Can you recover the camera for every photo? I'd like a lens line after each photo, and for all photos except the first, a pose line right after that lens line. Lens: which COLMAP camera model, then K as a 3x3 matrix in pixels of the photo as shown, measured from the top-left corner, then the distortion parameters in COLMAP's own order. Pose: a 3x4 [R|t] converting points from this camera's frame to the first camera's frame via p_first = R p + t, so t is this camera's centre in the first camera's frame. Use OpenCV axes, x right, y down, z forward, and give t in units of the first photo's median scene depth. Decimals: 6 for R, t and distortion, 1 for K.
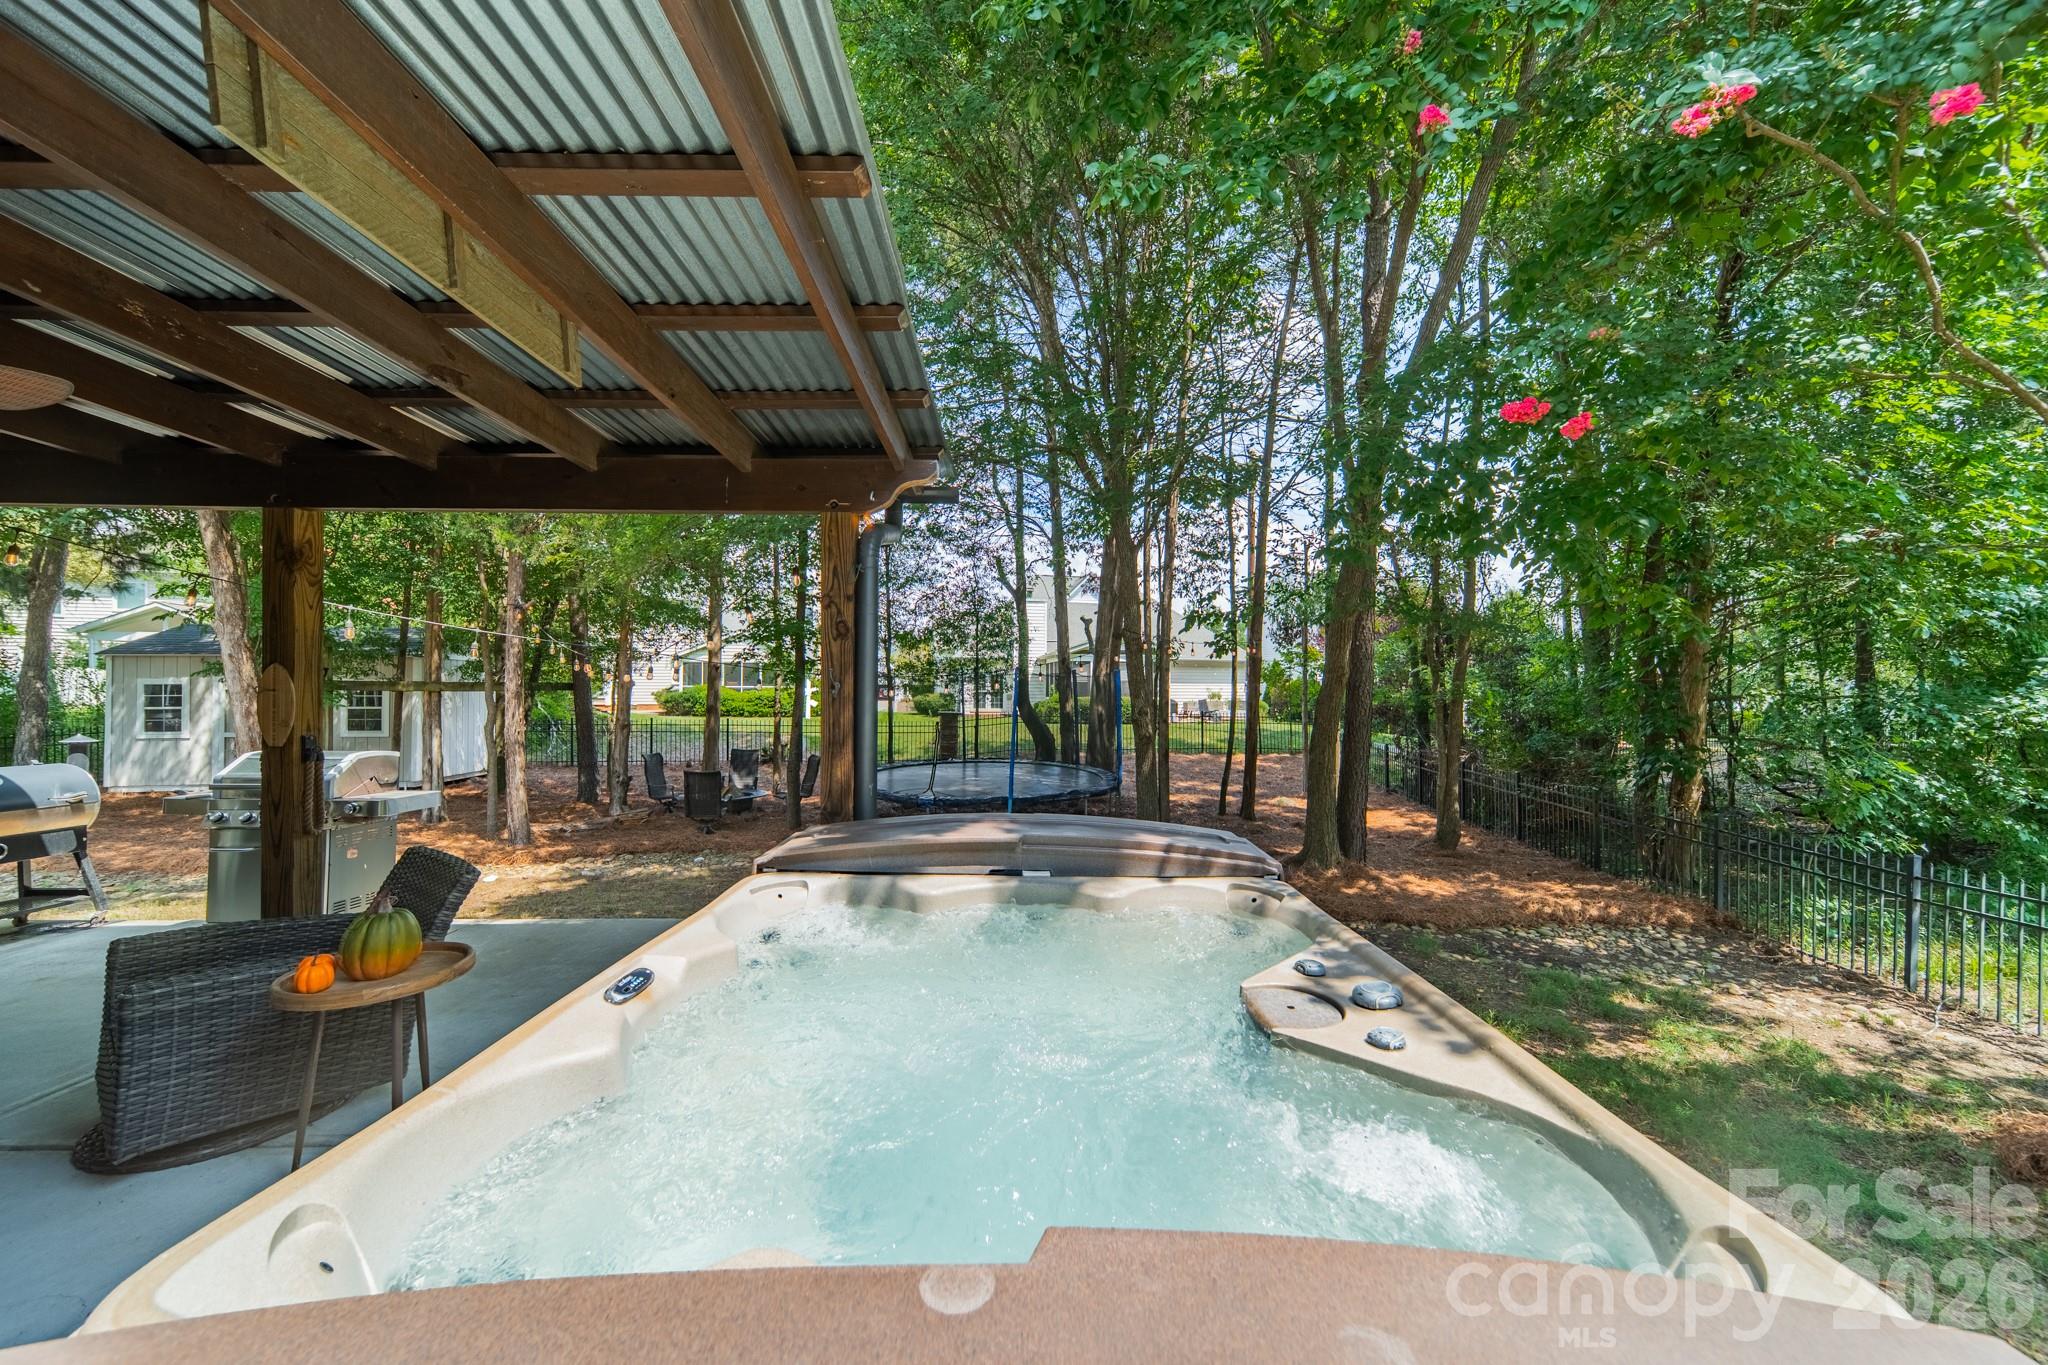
lens RADIAL K [[719.9, 0, 1030.5], [0, 719.9, 689.6], [0, 0, 1]] dist [0.000136, 0.002102]
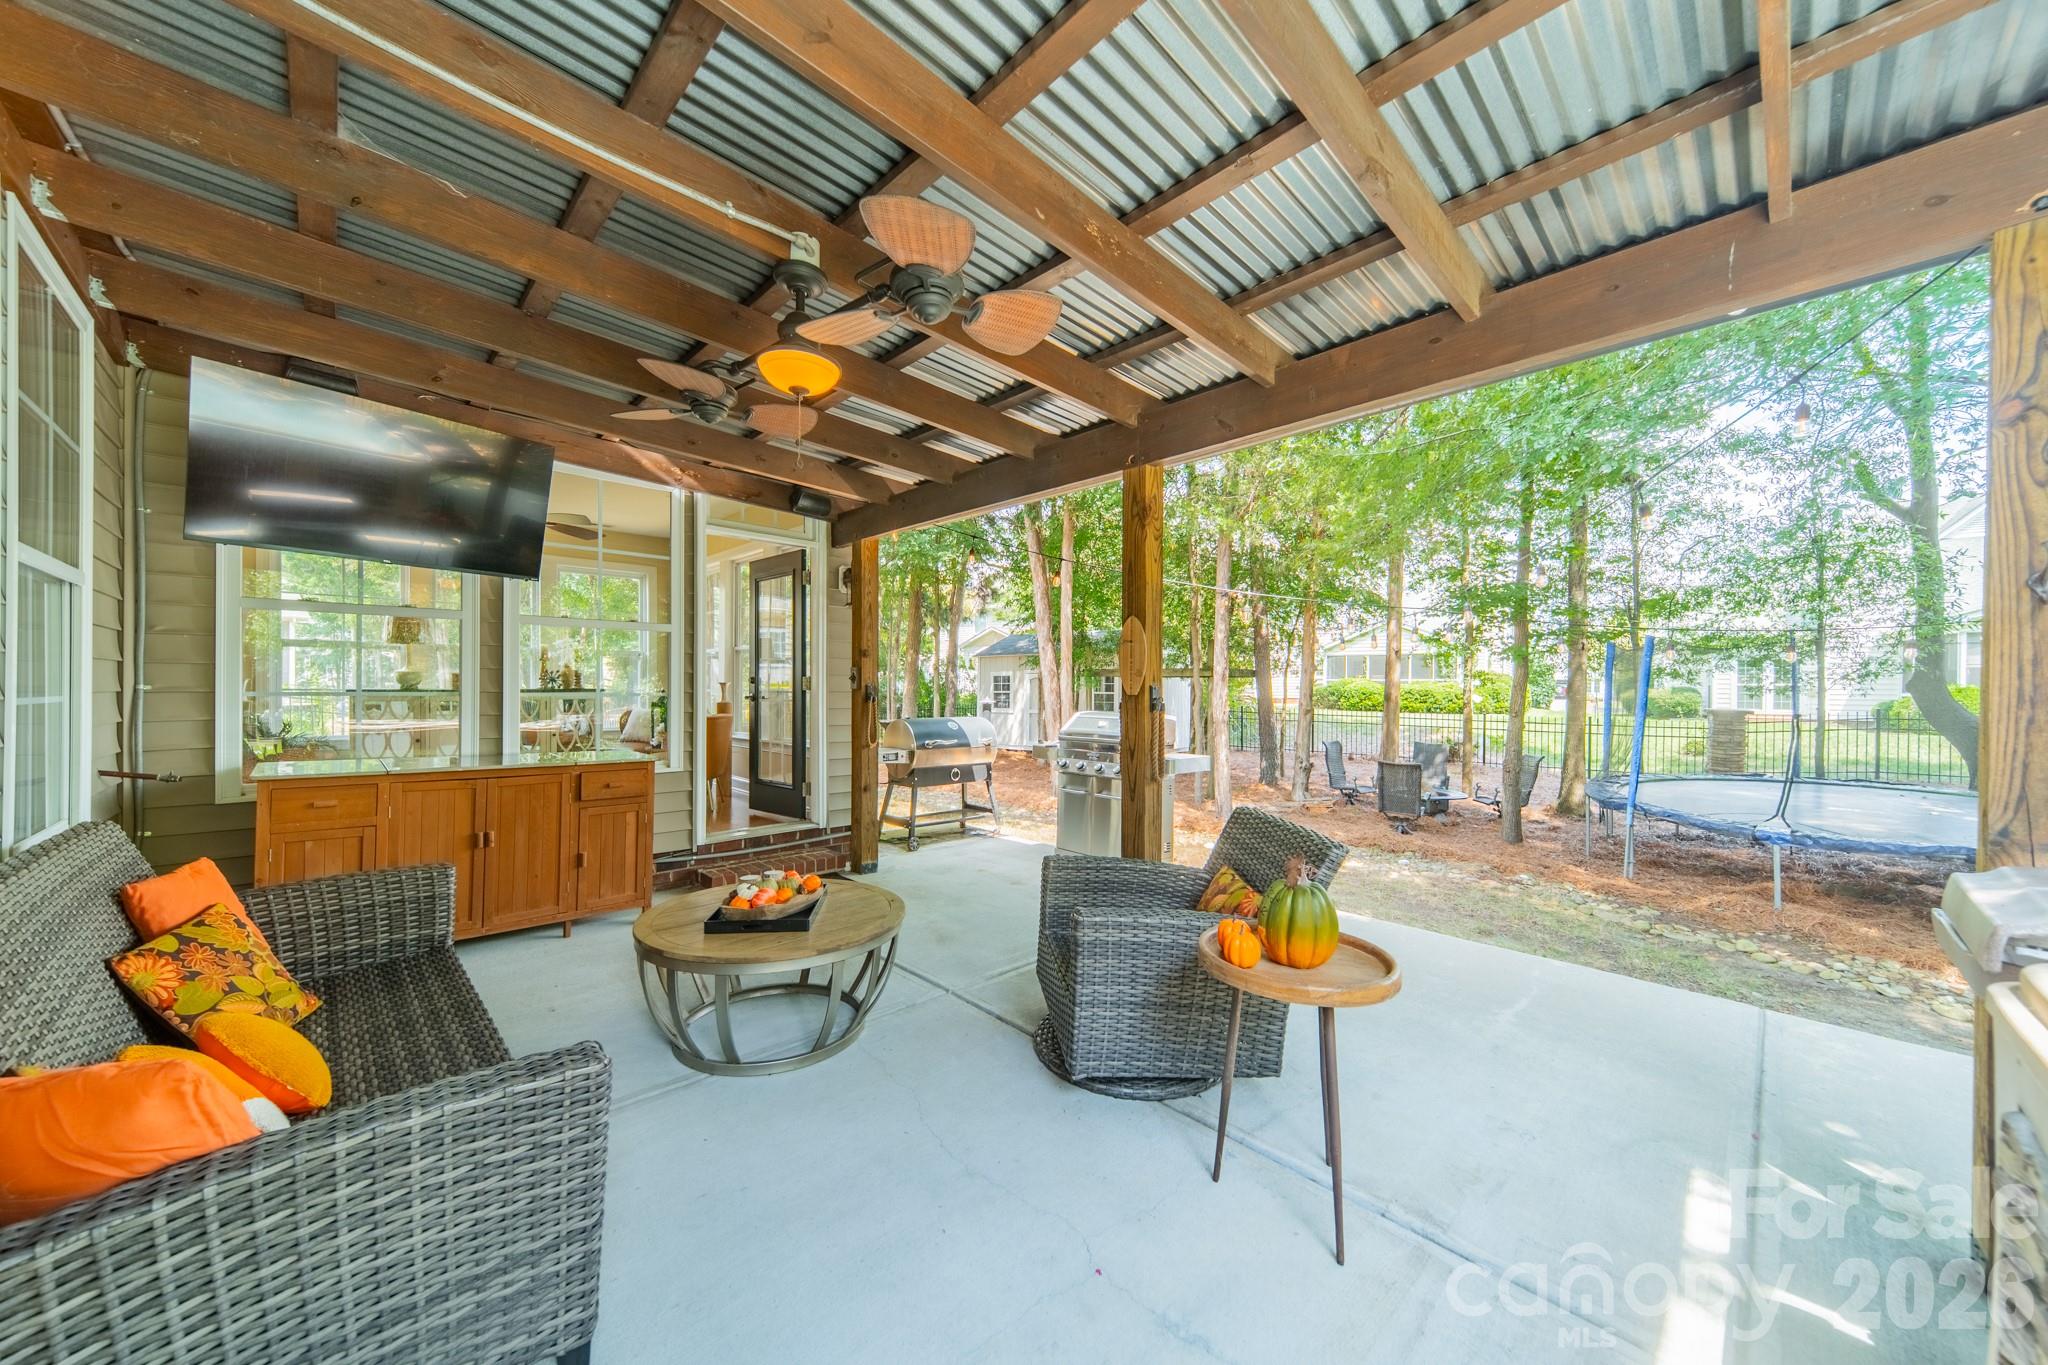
lens RADIAL K [[719.9, 0, 1030.5], [0, 719.9, 689.6], [0, 0, 1]] dist [0.000136, 0.002102]
pose [[0.684229, 0.001820, -0.729265, -0.251156], [-0.000300, 0.999998, 0.002214, 0.045031], [0.729267, -0.001296, 0.684228, 0.116267]]
